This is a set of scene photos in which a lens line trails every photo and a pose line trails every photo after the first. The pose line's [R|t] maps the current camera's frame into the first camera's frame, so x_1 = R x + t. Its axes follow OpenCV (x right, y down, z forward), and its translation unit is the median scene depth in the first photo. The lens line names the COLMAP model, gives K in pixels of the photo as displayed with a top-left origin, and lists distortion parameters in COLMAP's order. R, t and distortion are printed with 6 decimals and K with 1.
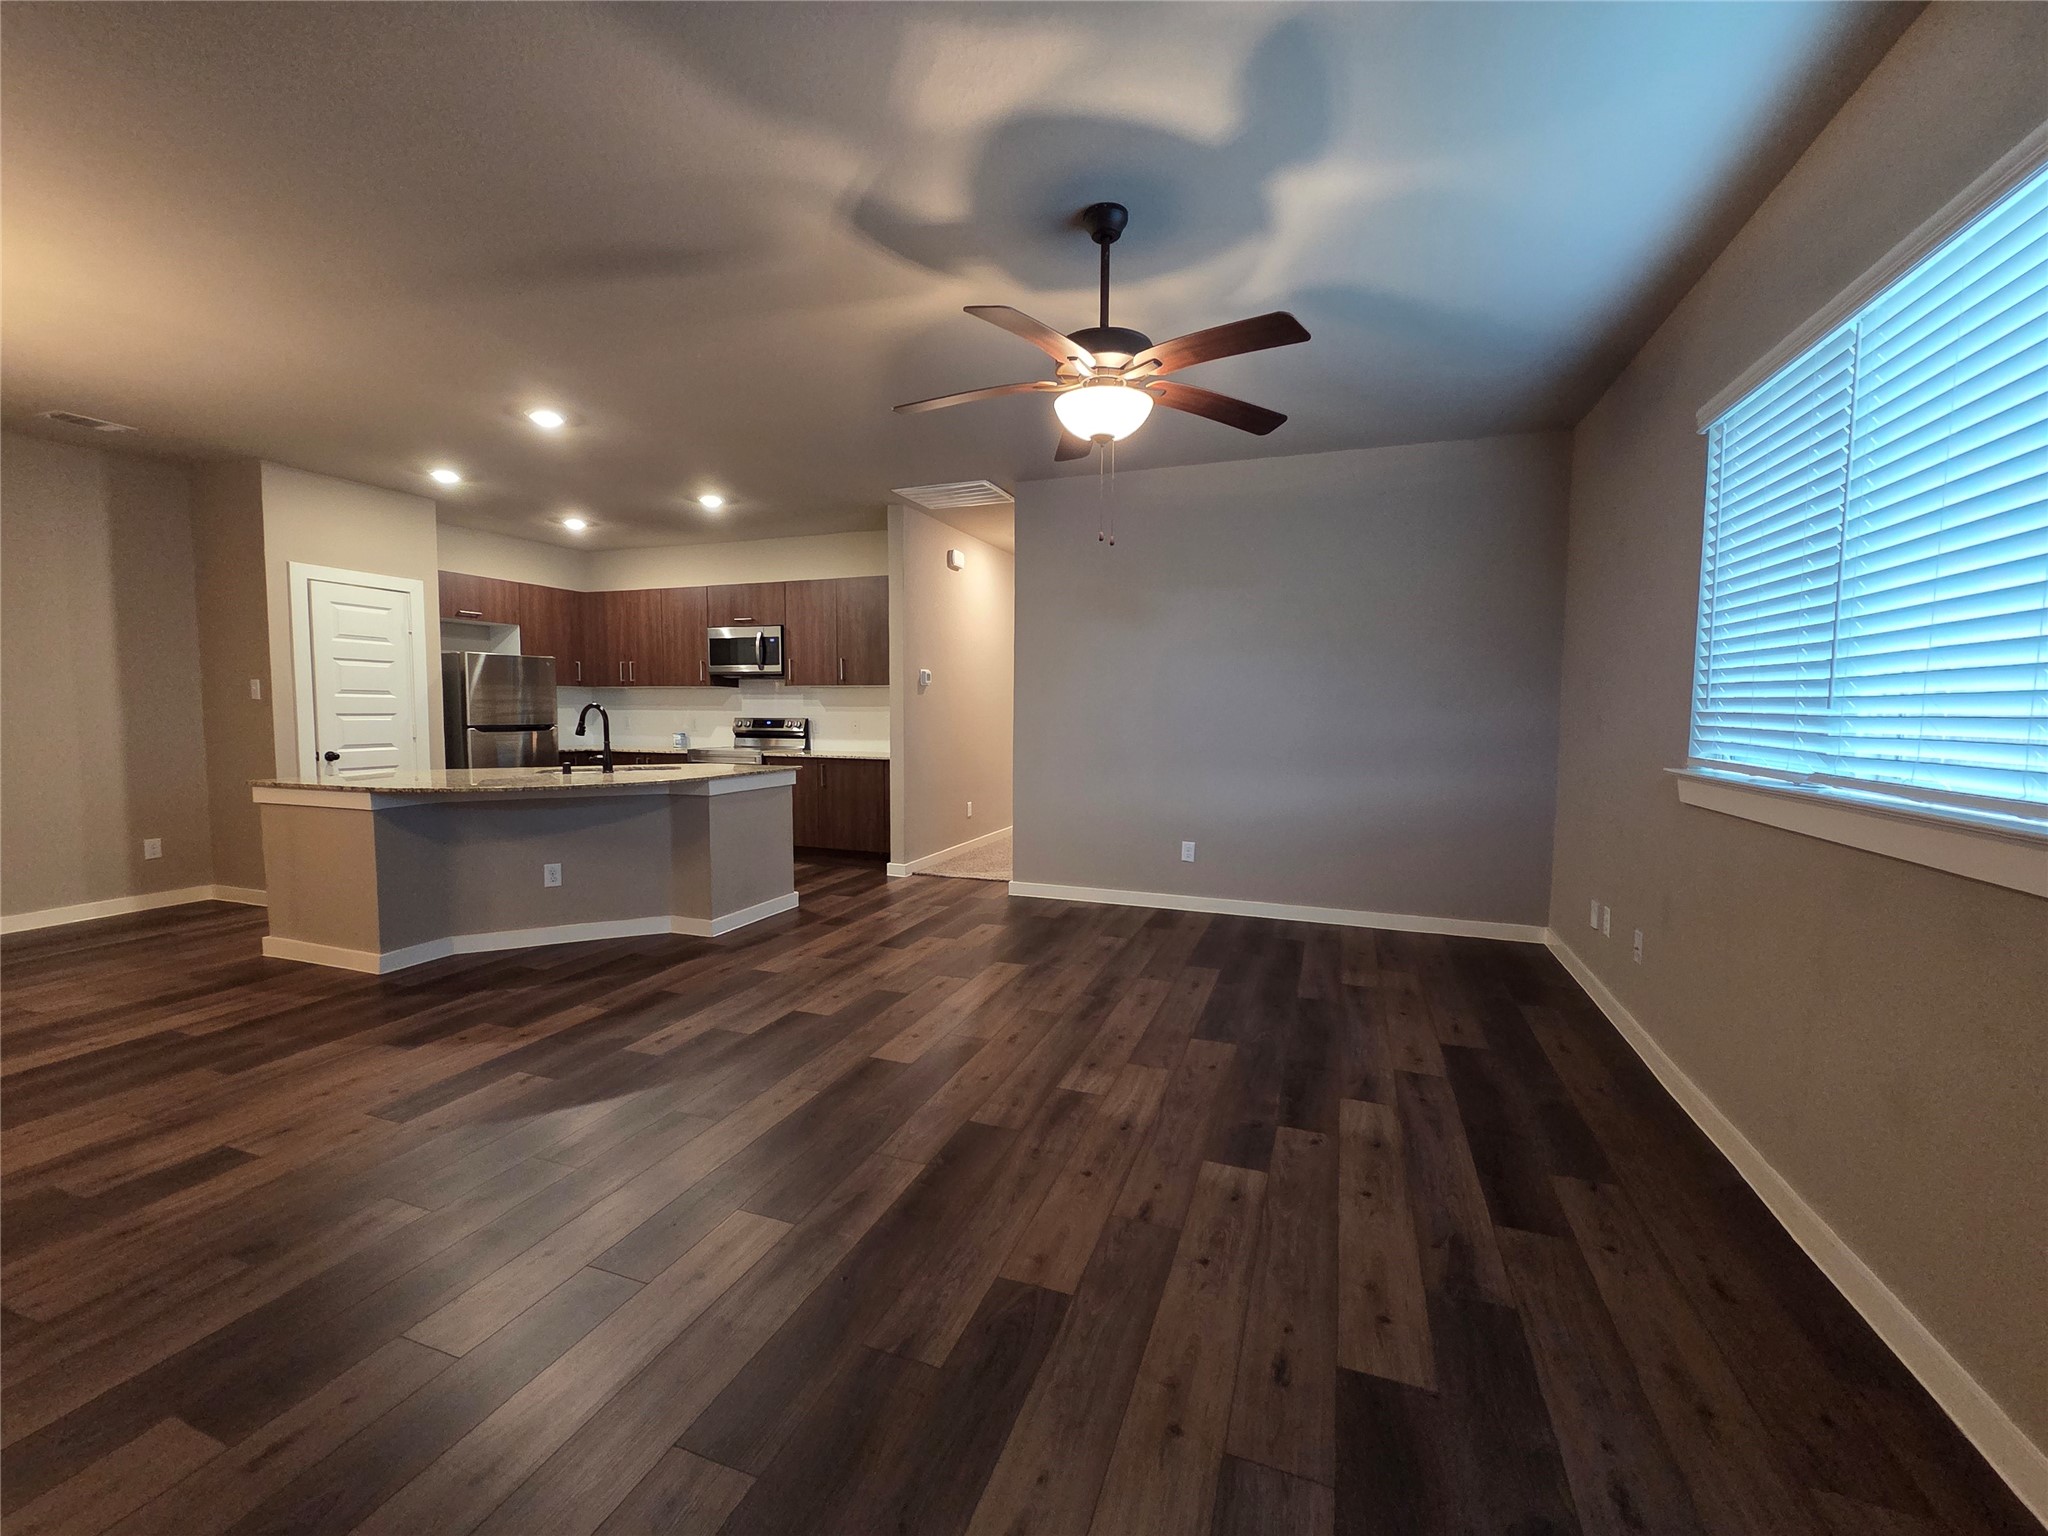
lens RADIAL K [[836.6, 0, 1028.7], [0, 836.6, 764.2], [0, 0, 1]] dist [-0.000757, -0.000349]
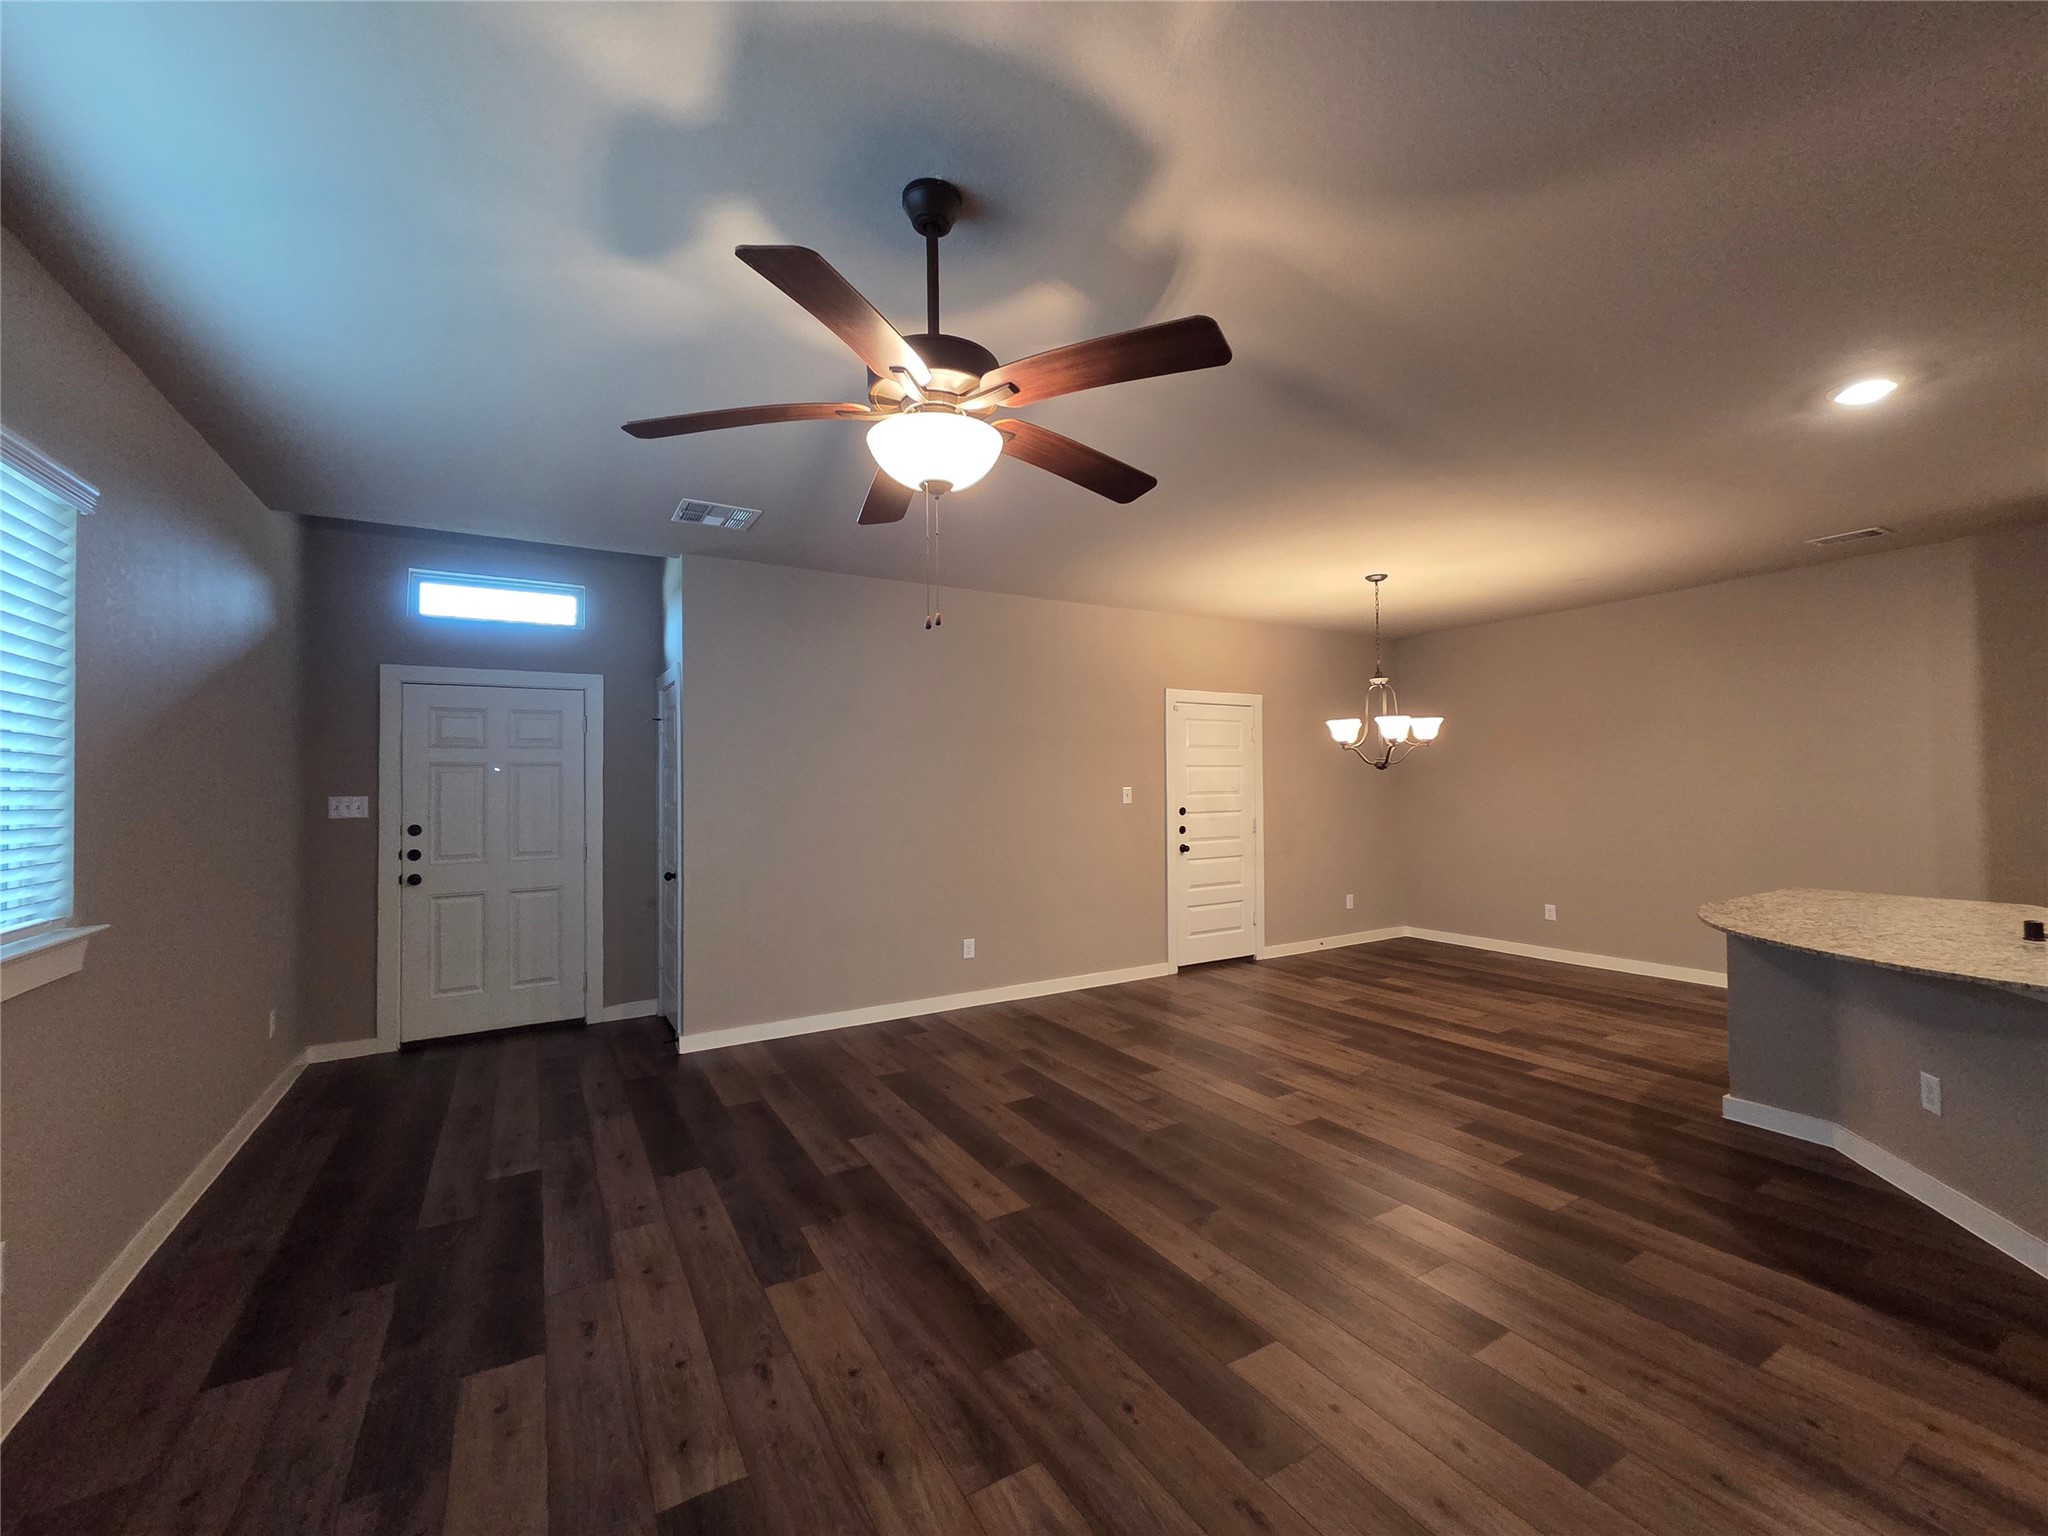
lens RADIAL K [[836.6, 0, 1028.7], [0, 836.6, 764.2], [0, 0, 1]] dist [-0.000757, -0.000349]
pose [[-0.626461, -0.015707, -0.779295, 0.410185], [-0.043347, 0.998952, 0.014712, -0.111643], [0.778247, 0.042997, -0.626485, 1.045972]]
